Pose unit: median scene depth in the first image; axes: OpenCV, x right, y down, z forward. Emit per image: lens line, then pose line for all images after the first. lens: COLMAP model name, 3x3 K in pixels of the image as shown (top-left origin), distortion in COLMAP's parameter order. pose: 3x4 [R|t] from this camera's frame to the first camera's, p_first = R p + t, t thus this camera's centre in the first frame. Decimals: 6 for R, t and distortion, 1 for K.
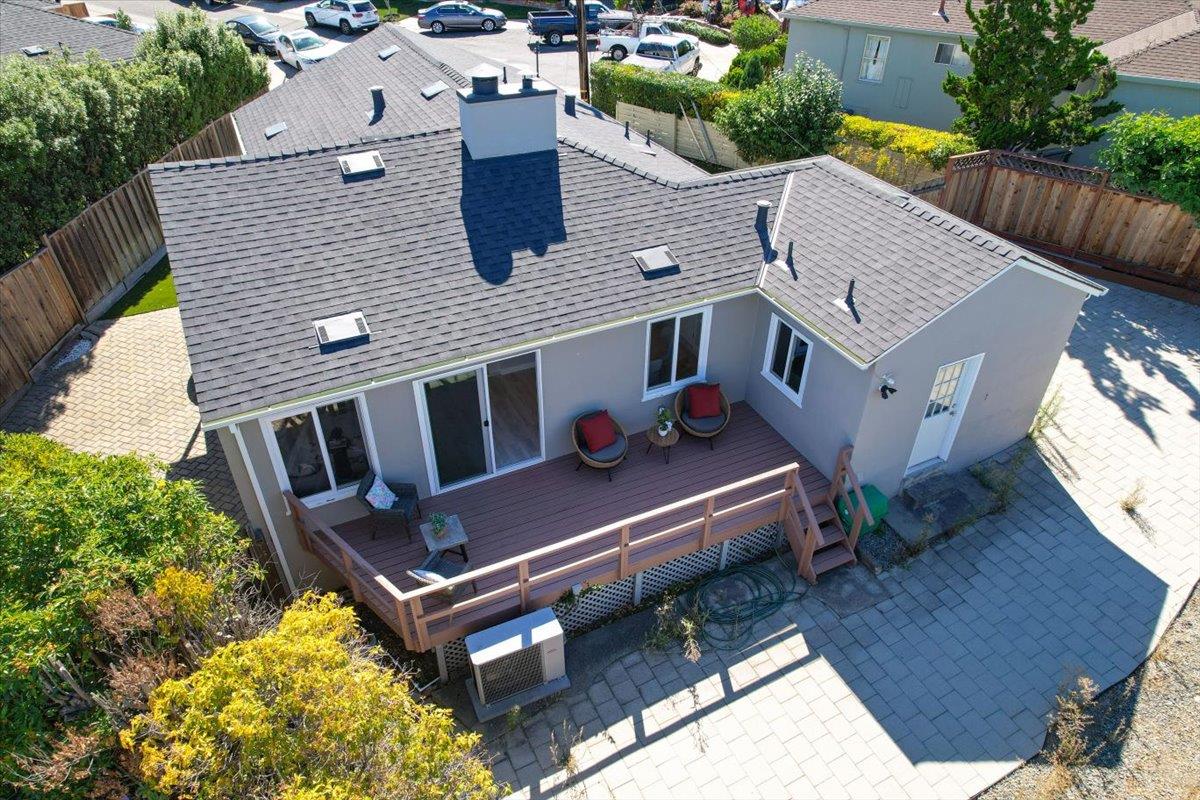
lens RADIAL K [[754.8, 0, 598.3], [0, 754.8, 405.0], [0, 0, 1]] dist [-0.066075, 0.055102]
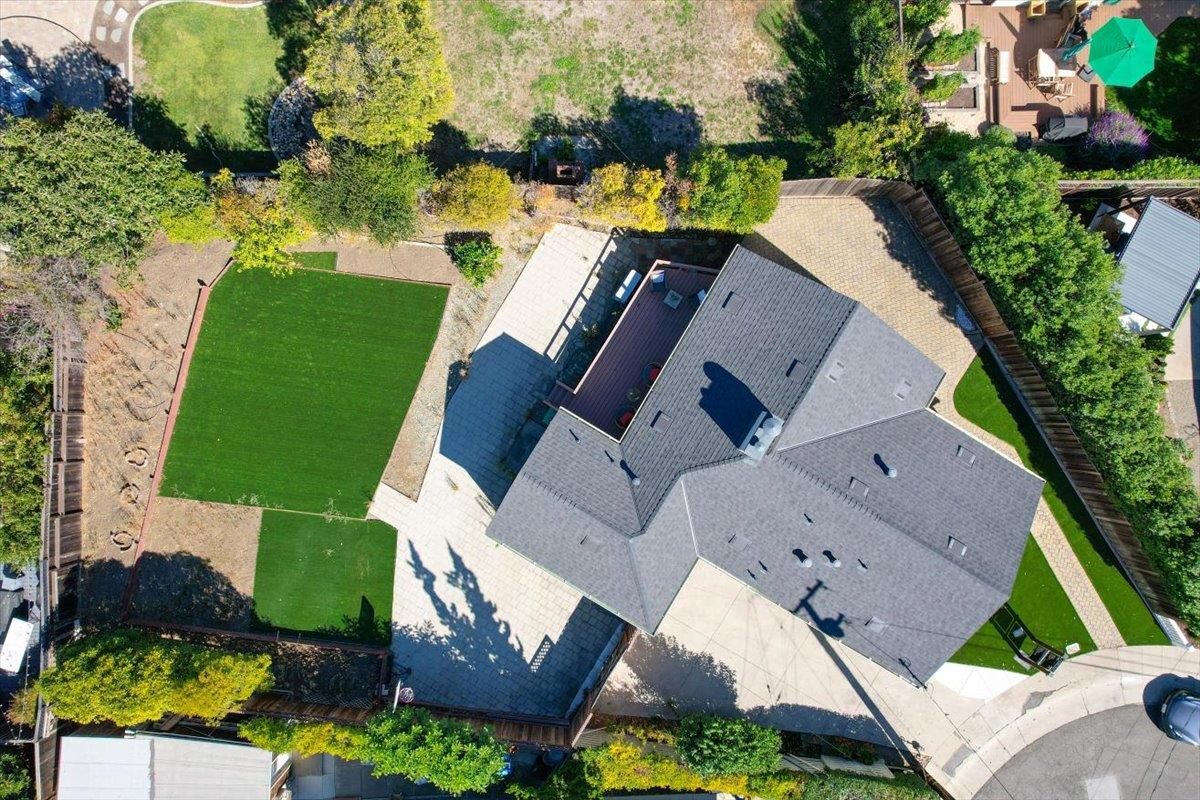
lens RADIAL K [[771.0, 0, 595.7], [0, 771.0, 418.4], [0, 0, 1]] dist [-0.051594, 0.048709]
pose [[-0.841197, 0.540727, -0.001309, 0.224053], [-0.336675, -0.521861, 0.783780, -1.805783], [0.423128, 0.659754, 0.621037, -0.476843]]
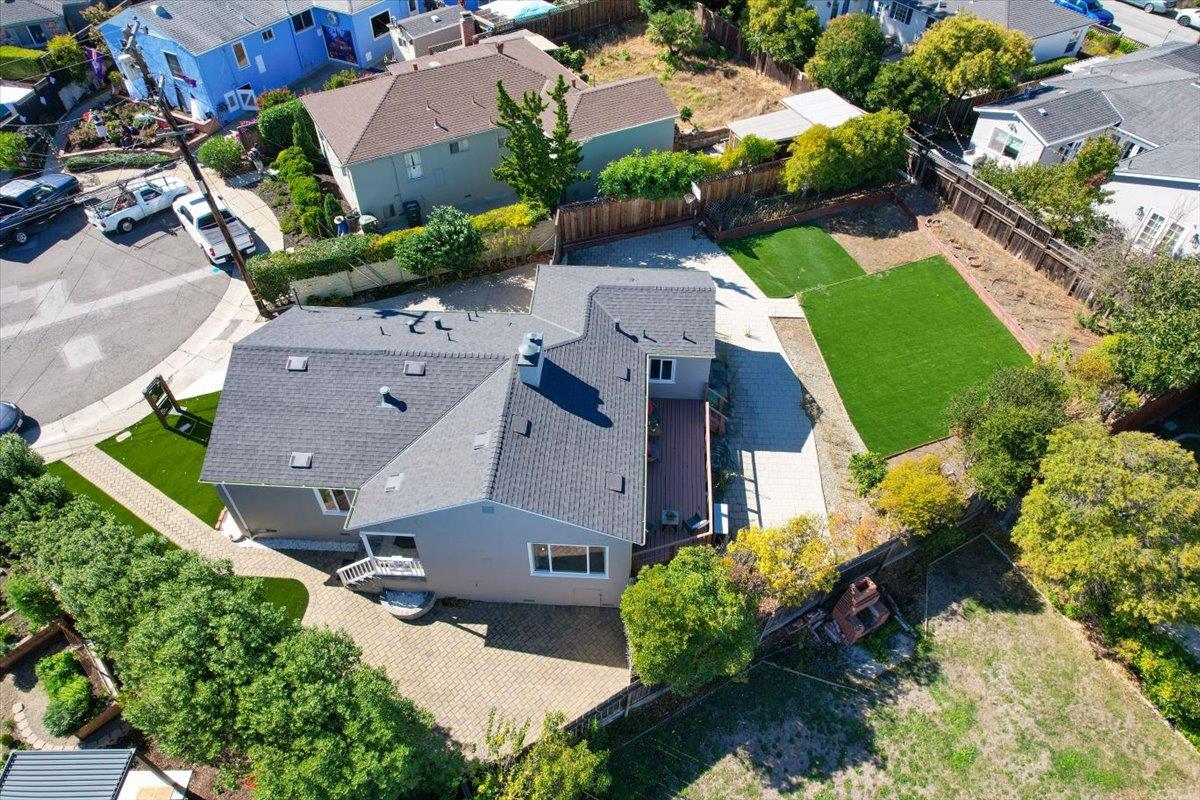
lens RADIAL K [[754.8, 0, 598.3], [0, 754.8, 405.0], [0, 0, 1]] dist [-0.066075, 0.055102]
pose [[0.497226, -0.628317, 0.598317, -1.272577], [0.530352, 0.765878, 0.363536, -0.910660], [-0.686654, 0.136559, 0.714043, -0.490872]]
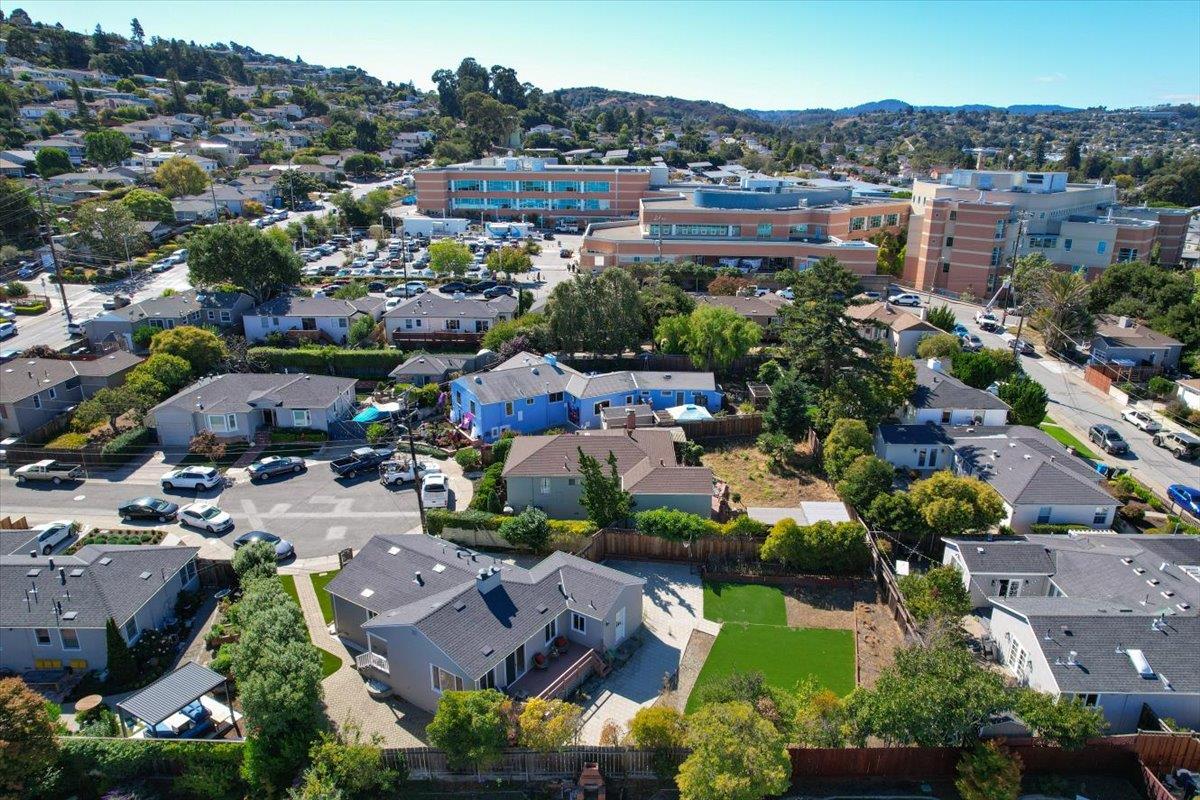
lens RADIAL K [[771.0, 0, 595.7], [0, 771.0, 418.4], [0, 0, 1]] dist [-0.051594, 0.048709]
pose [[0.863170, -0.170899, 0.475111, -1.275477], [0.308473, 0.923440, -0.228261, -0.100893], [-0.399727, 0.343587, 0.849804, -2.546038]]
